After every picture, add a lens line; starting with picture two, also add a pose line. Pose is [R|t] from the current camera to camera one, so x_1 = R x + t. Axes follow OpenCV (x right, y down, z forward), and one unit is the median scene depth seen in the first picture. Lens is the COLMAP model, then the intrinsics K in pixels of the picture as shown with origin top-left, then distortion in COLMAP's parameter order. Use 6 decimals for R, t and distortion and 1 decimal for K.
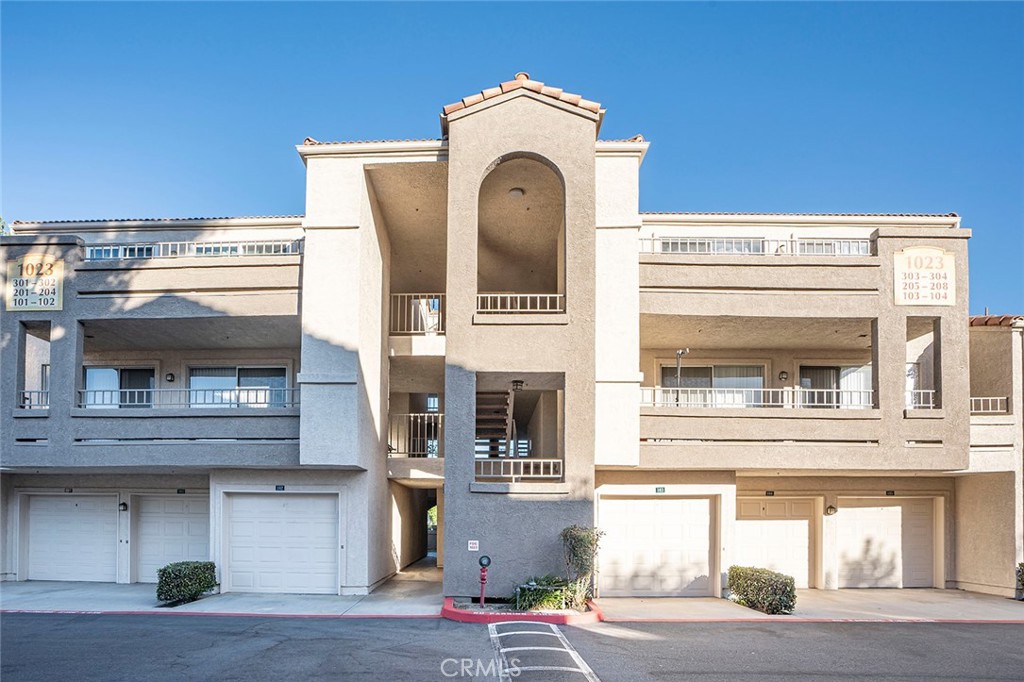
lens RADIAL K [[476.6, 0, 513.0], [0, 476.6, 437.6], [0, 0, 1]] dist [-0.028946, 0.009146]
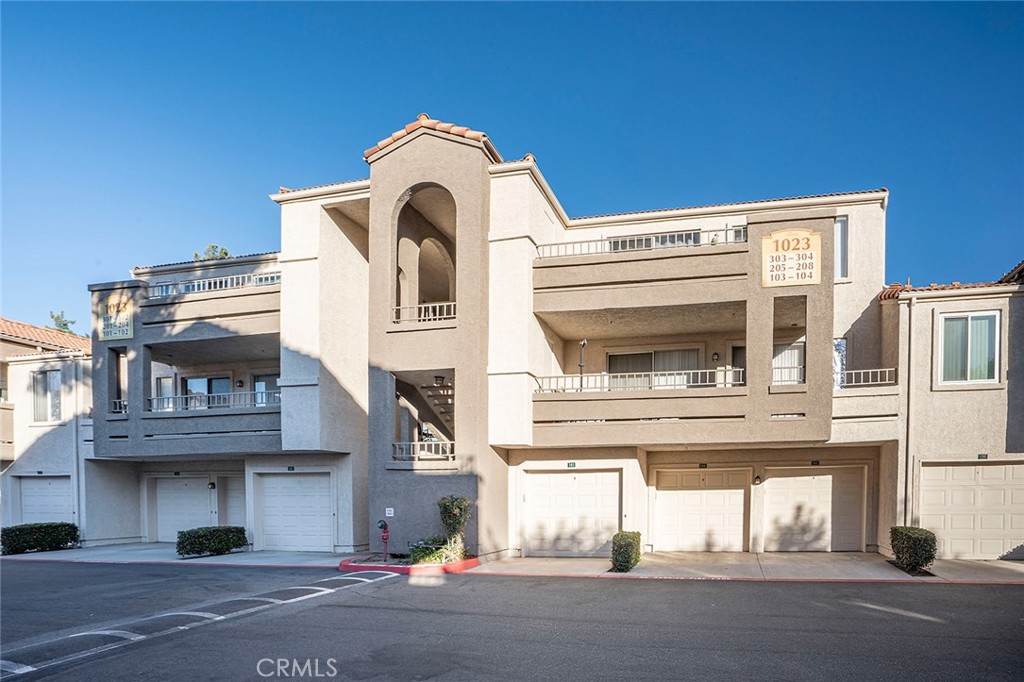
lens RADIAL K [[451.3, 0, 718.5], [0, 451.3, 431.4], [0, 0, 1]] dist [-0.029367, 0.006243]
pose [[0.992488, -0.030192, -0.118557, 0.805536], [0.034646, 0.998762, 0.035691, 0.003572], [0.117333, -0.039530, 0.992306, -0.037174]]
